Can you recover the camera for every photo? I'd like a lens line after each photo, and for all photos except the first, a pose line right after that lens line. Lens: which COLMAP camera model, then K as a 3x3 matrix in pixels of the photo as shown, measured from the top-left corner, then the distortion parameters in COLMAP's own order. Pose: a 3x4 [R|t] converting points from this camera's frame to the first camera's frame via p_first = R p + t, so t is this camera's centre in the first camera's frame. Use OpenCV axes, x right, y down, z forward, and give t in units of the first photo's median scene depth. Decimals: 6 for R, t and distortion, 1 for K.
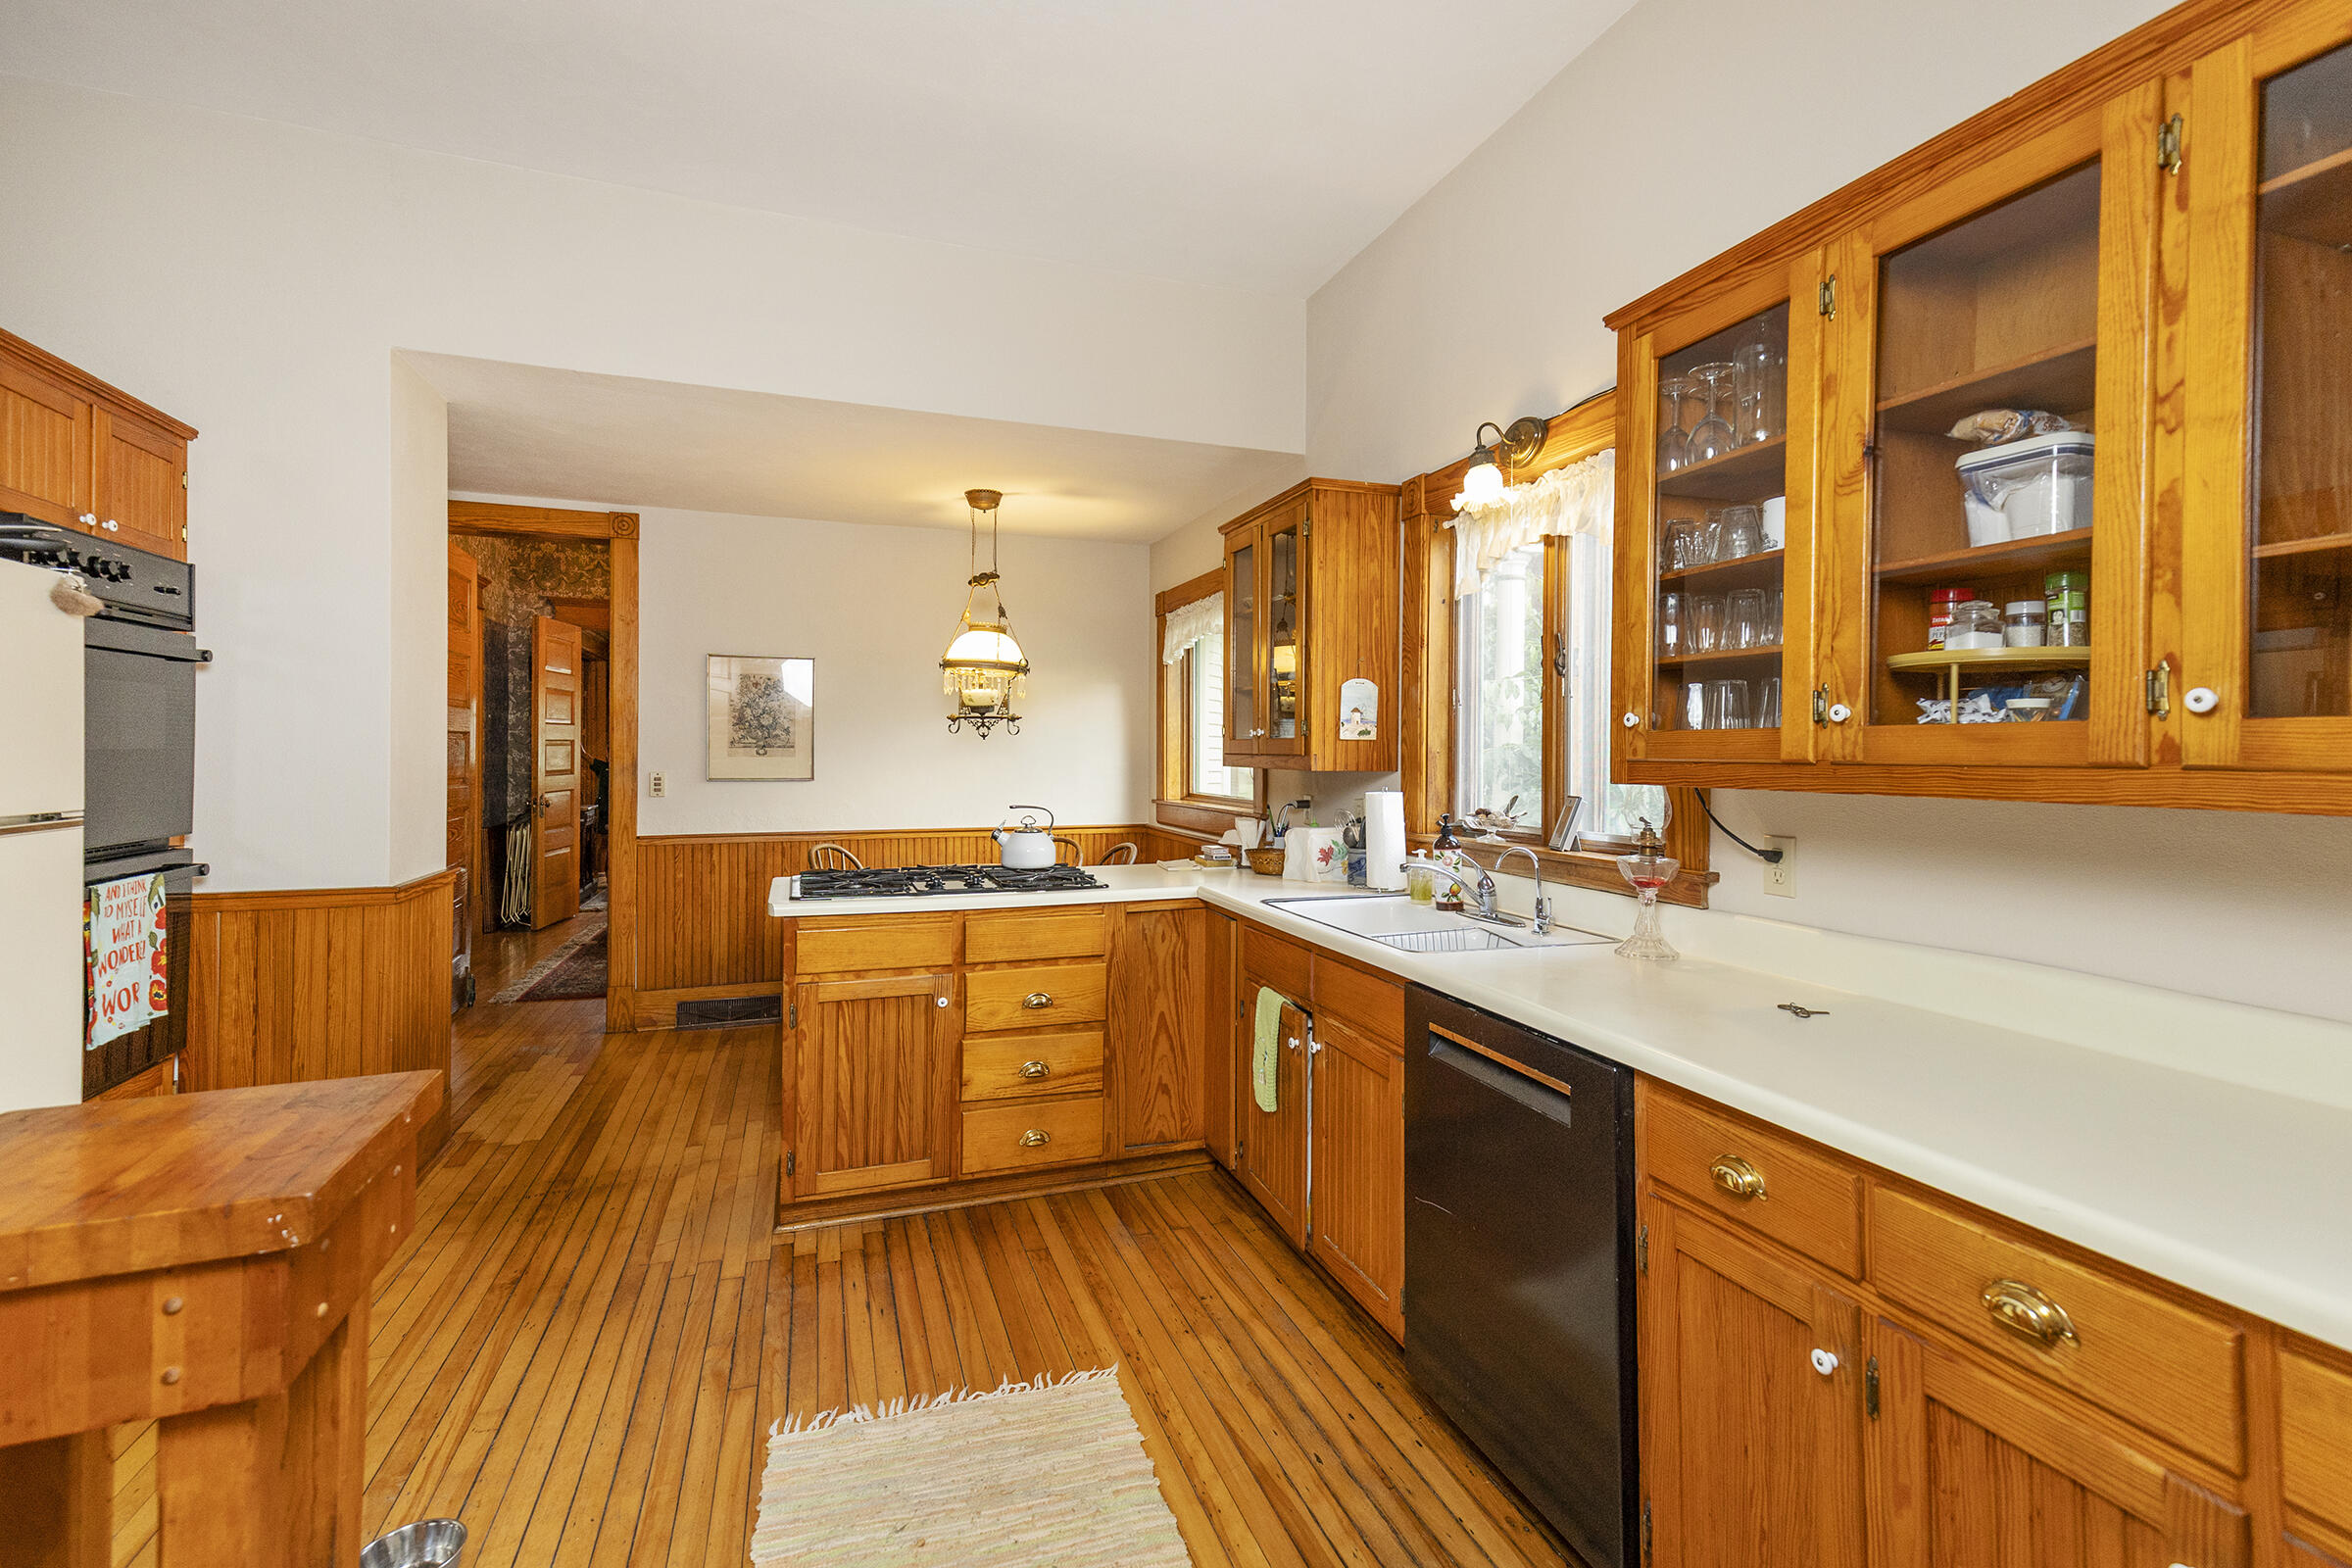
lens RADIAL K [[1063.7, 0, 1179.0], [0, 1063.7, 772.0], [0, 0, 1]] dist [0.036909, -0.000321]
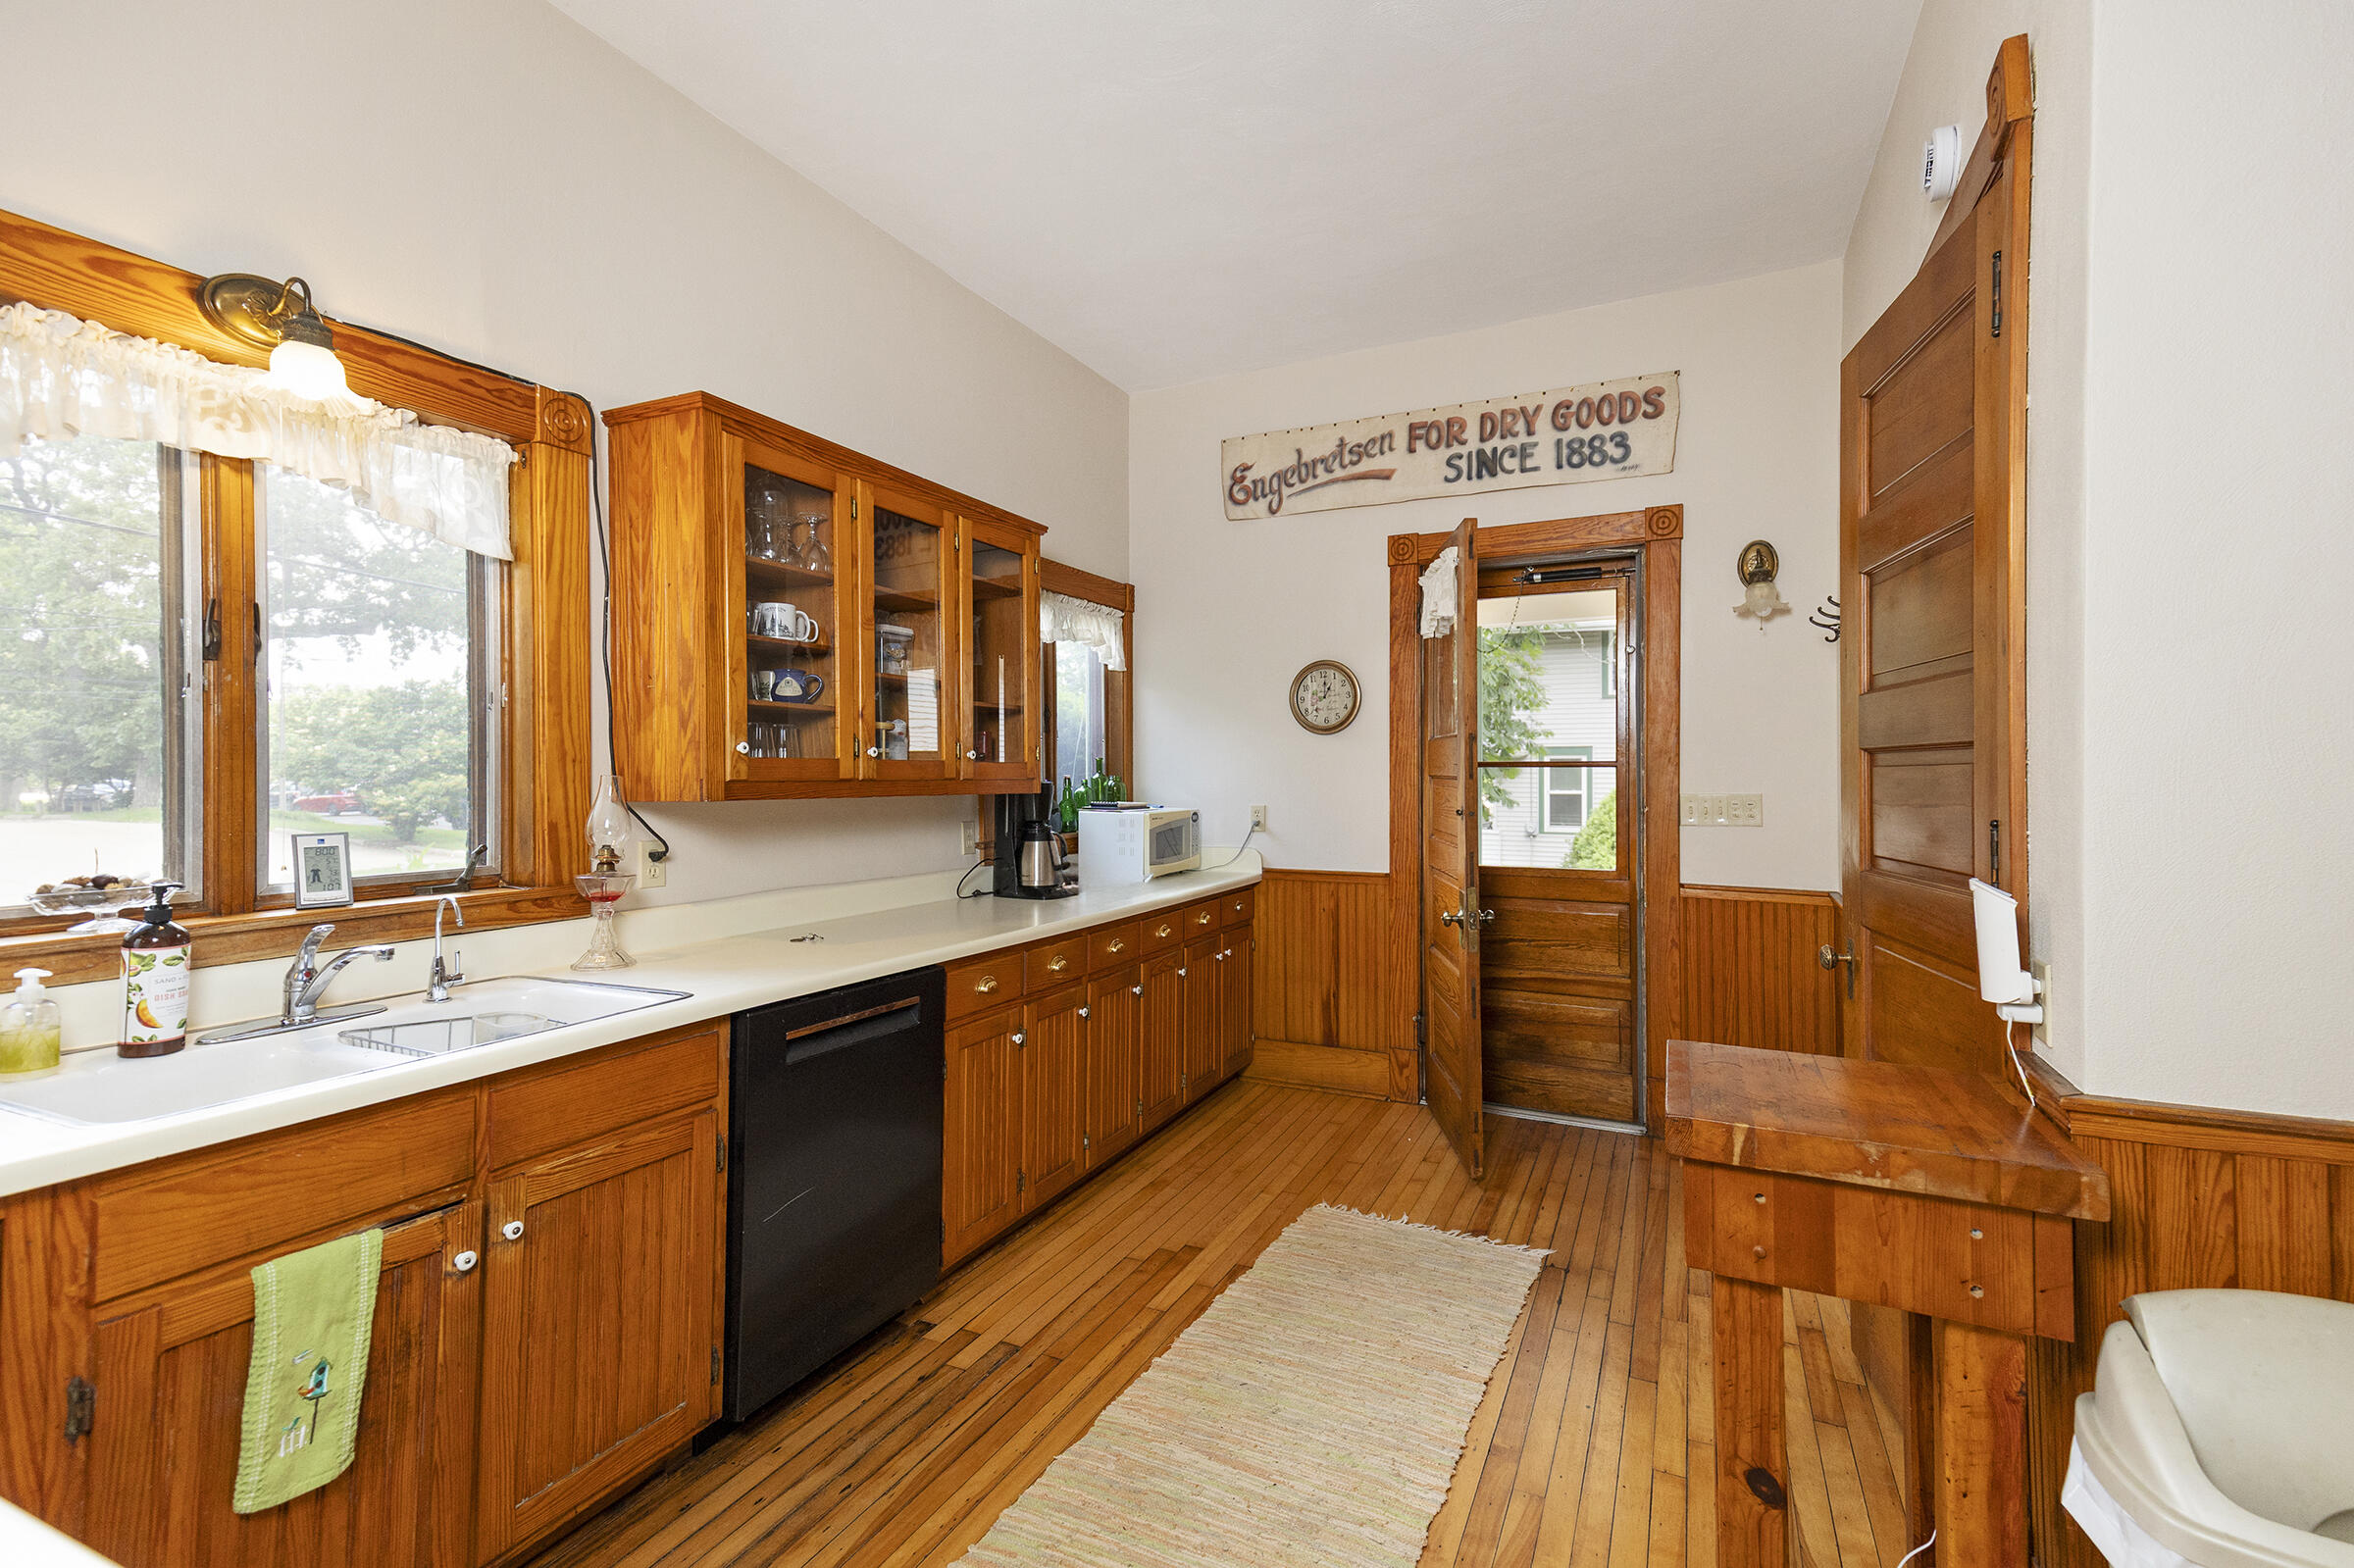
lens RADIAL K [[1064.5, 0, 1180.0], [0, 1064.5, 772.0], [0, 0, 1]] dist [0.036909, -0.000321]
pose [[-0.703876, -0.006008, 0.710298, -0.792887], [0.008763, 0.999815, 0.017141, -0.038595], [-0.710269, 0.018289, -0.703693, 1.471792]]
